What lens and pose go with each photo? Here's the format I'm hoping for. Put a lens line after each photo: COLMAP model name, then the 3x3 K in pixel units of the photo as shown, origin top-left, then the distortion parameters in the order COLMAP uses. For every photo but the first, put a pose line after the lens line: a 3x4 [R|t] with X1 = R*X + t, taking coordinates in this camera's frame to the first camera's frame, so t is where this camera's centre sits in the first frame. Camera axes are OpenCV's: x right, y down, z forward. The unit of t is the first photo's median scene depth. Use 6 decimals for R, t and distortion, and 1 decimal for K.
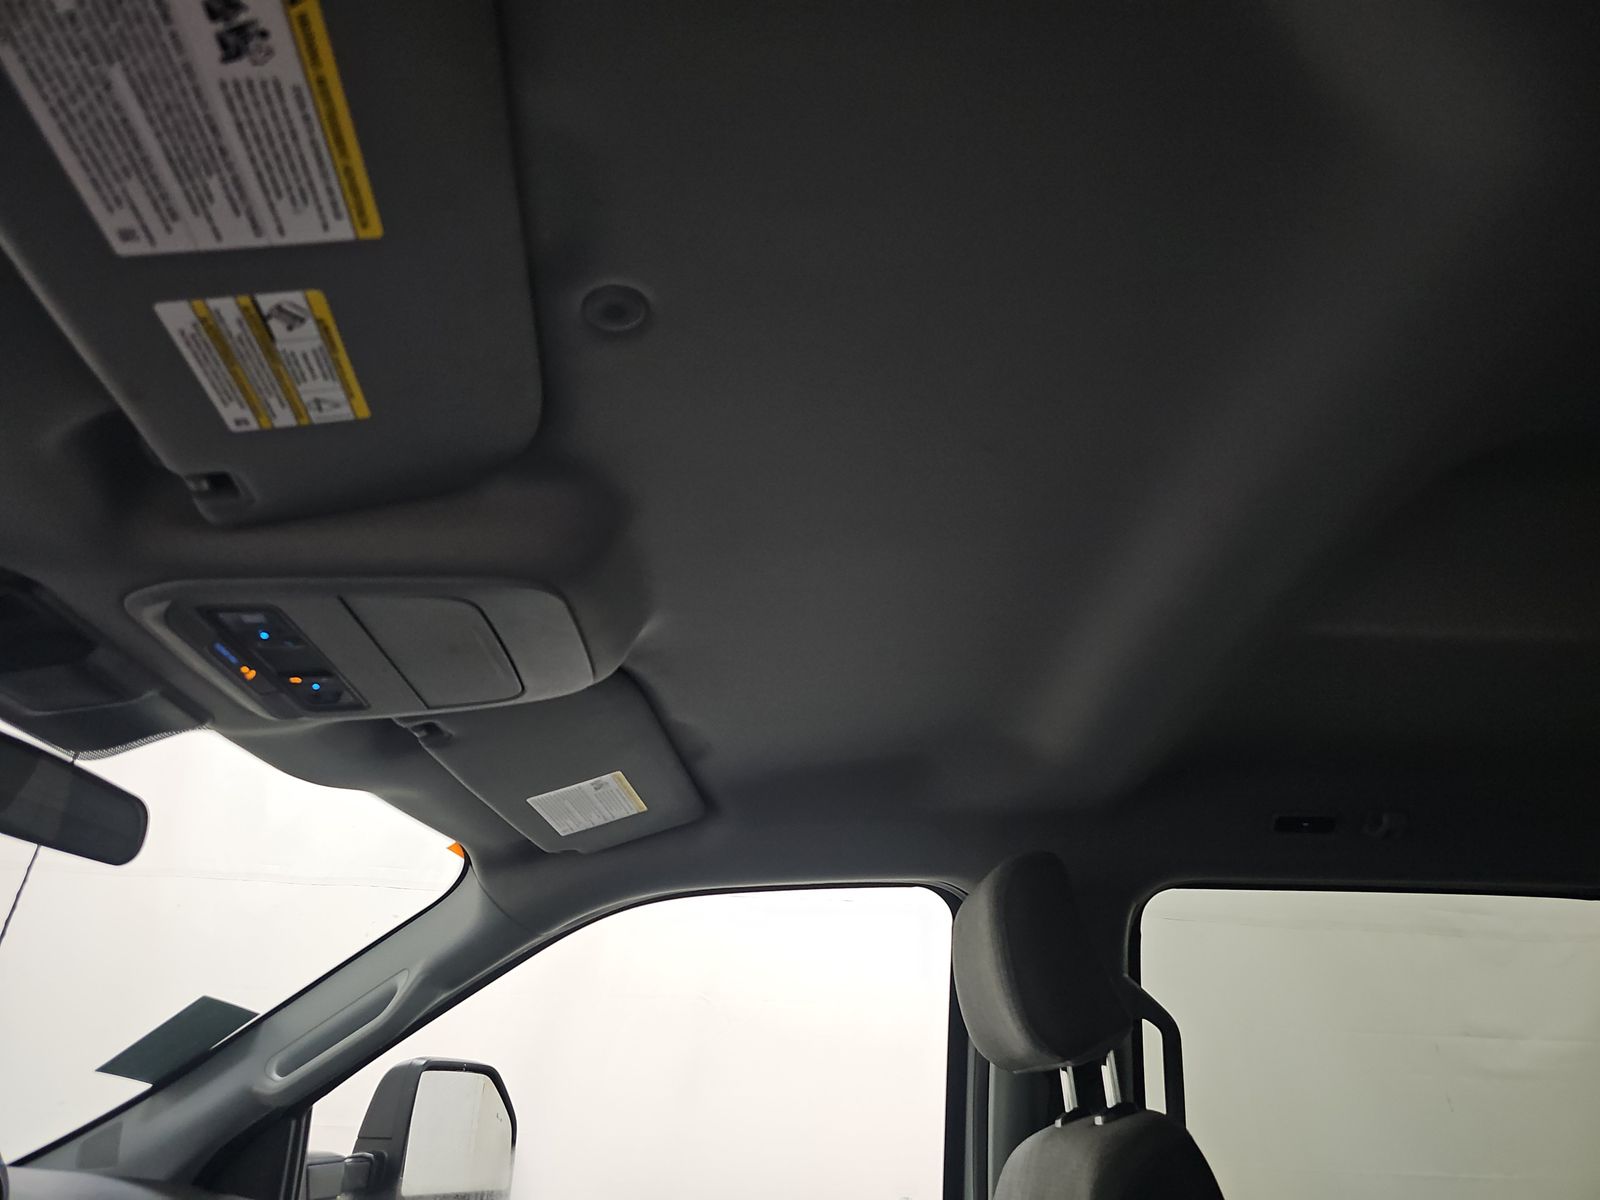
lens RADIAL K [[1100.7, 0, 820.6], [0, 1100.7, 576.4], [0, 0, 1]] dist [0.033762, -0.001818]
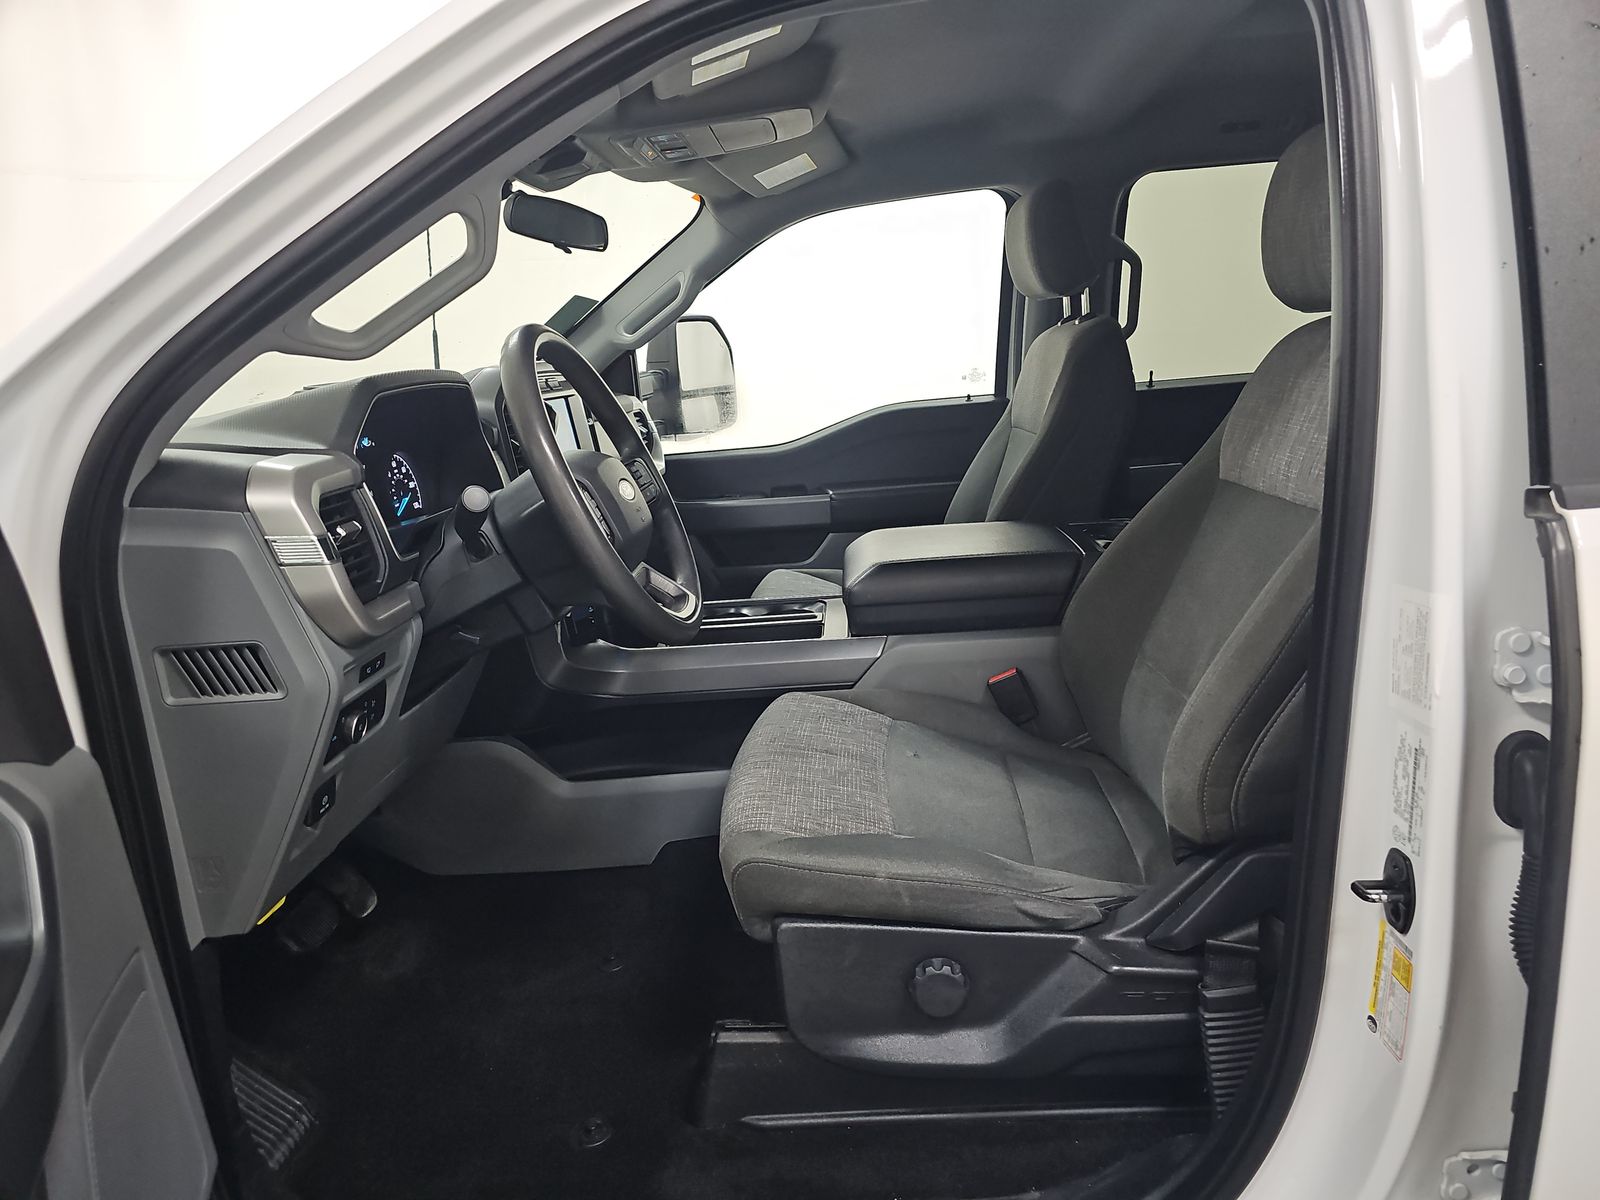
lens RADIAL K [[1055.7, 0, 800.0], [0, 1055.7, 600.0], [0, 0, 1]] dist [0.001219, -0.003329]
pose [[0.993750, -0.059957, -0.094161, -0.070726], [0.106663, 0.758802, 0.642528, -0.291675], [0.032926, -0.648555, 0.760455, -0.567291]]
